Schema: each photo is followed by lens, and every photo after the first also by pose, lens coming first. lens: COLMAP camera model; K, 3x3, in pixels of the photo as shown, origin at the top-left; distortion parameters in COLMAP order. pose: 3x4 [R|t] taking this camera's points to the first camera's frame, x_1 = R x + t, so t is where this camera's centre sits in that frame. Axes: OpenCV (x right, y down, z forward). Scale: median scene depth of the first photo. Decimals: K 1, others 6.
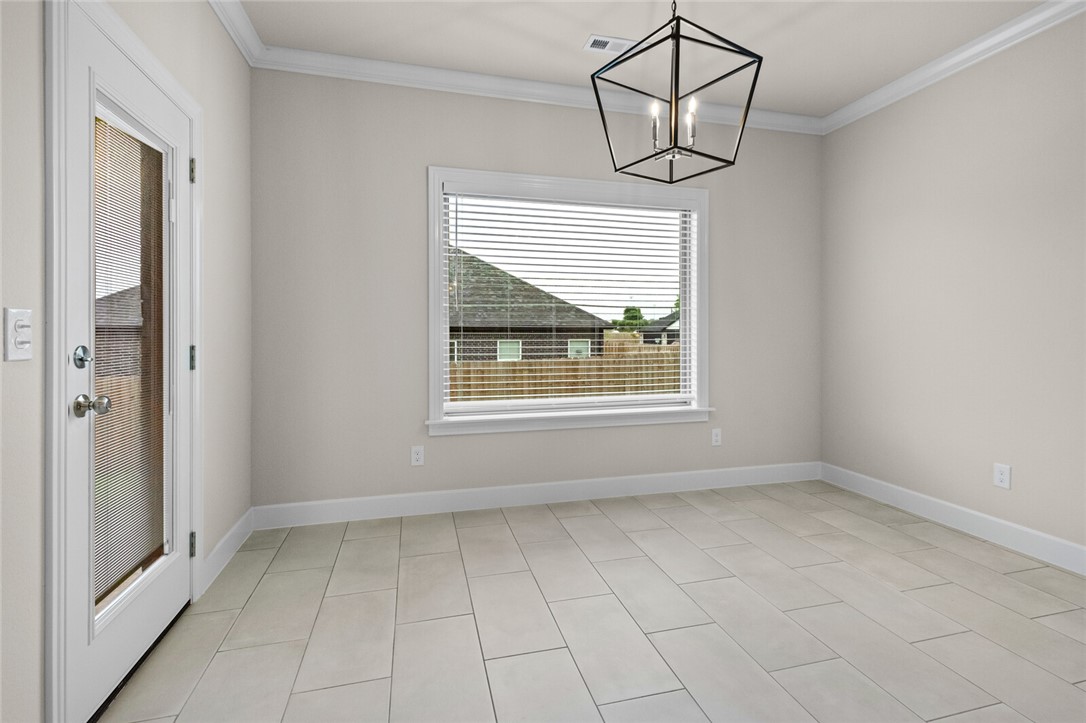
lens RADIAL K [[494.5, 0, 546.1], [0, 494.5, 343.0], [0, 0, 1]] dist [0.009576, -0.005317]
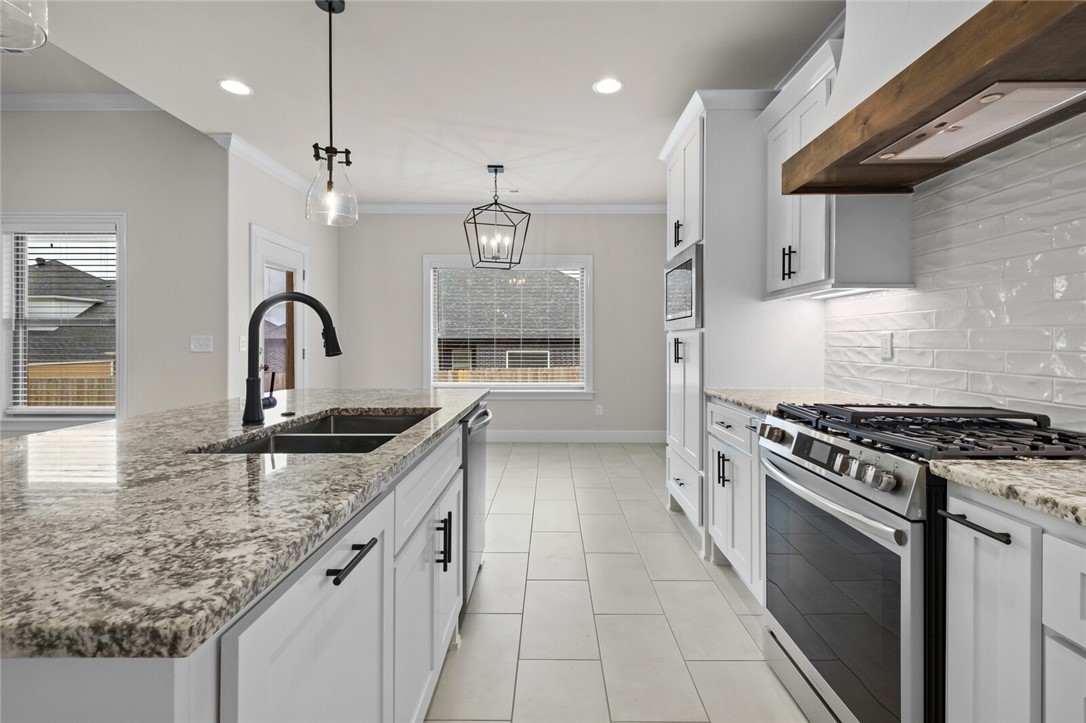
lens RADIAL K [[494.5, 0, 553.3], [0, 494.5, 346.3], [0, 0, 1]] dist [0.009576, -0.005317]
pose [[0.967080, 0.003343, -0.254452, 0.478902], [-0.007981, 0.999820, -0.017194, 0.011704], [0.254349, 0.018659, 0.966933, -0.449463]]
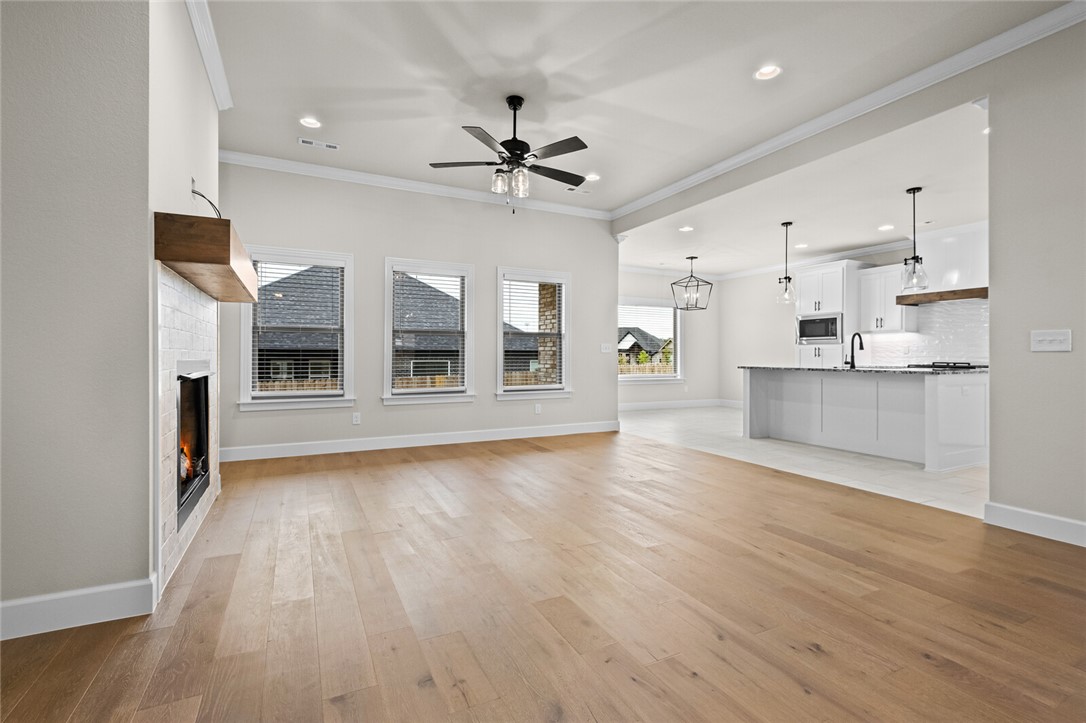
lens RADIAL K [[494.5, 0, 541.5], [0, 494.5, 355.9], [0, 0, 1]] dist [0.009576, -0.005317]
pose [[0.977758, 0.004443, 0.209688, -0.814358], [0.000907, 0.999677, -0.025411, 0.059752], [-0.209733, 0.025036, 0.977438, -1.220846]]
